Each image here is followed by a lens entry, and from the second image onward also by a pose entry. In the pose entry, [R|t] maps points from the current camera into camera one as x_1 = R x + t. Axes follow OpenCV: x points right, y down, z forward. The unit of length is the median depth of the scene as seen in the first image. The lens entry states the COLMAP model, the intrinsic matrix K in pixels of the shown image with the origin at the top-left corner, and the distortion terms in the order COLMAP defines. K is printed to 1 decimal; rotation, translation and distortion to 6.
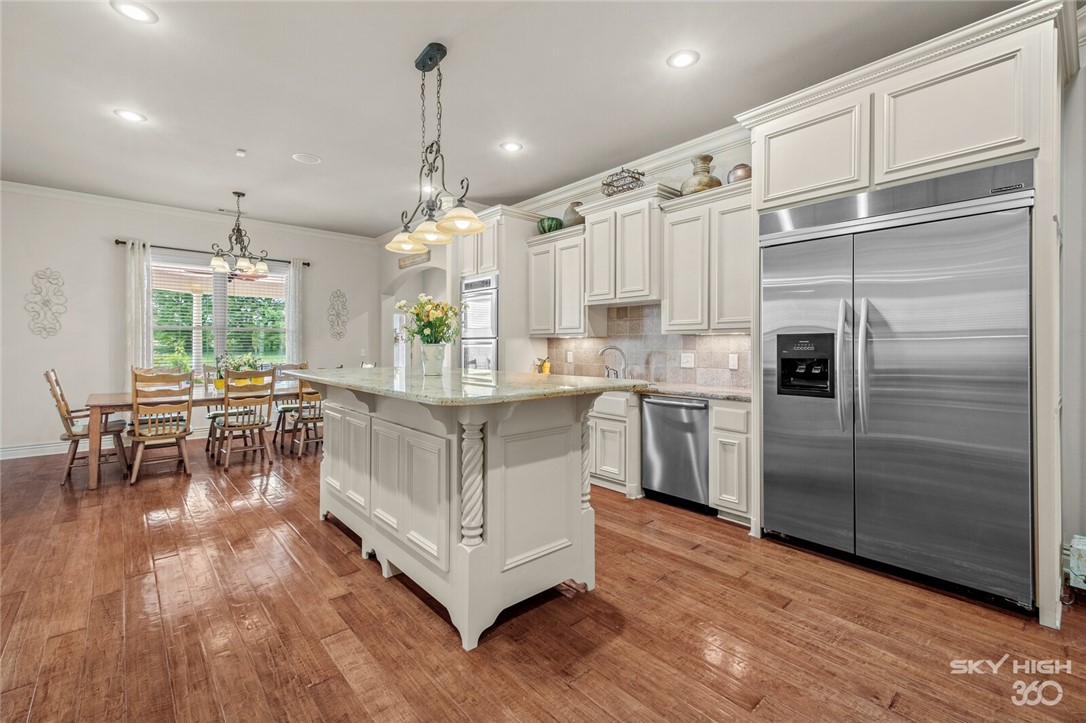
lens RADIAL K [[474.4, 0, 546.9], [0, 474.4, 350.8], [0, 0, 1]] dist [0.001257, 0.000591]
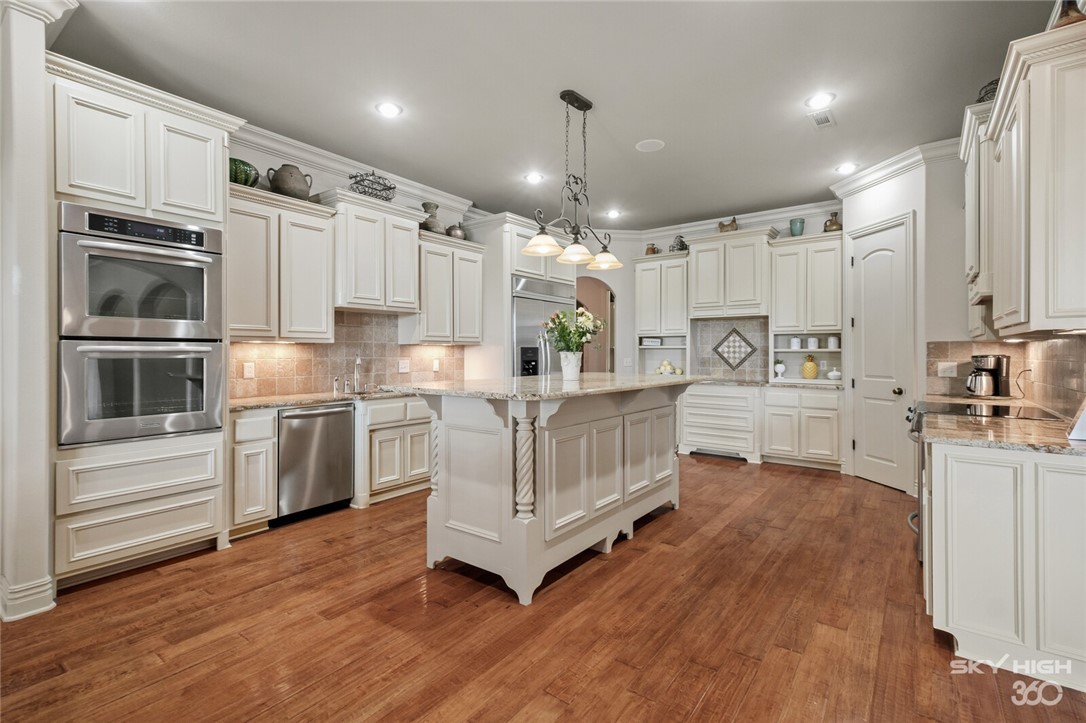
lens RADIAL K [[507.4, 0, 546.6], [0, 507.4, 356.1], [0, 0, 1]] dist [0.003161, 0.000120]
pose [[-0.207497, -0.002194, 0.978233, -1.040021], [0.013186, 0.999900, 0.005039, -0.007071], [-0.978147, 0.013944, -0.207448, 0.969211]]
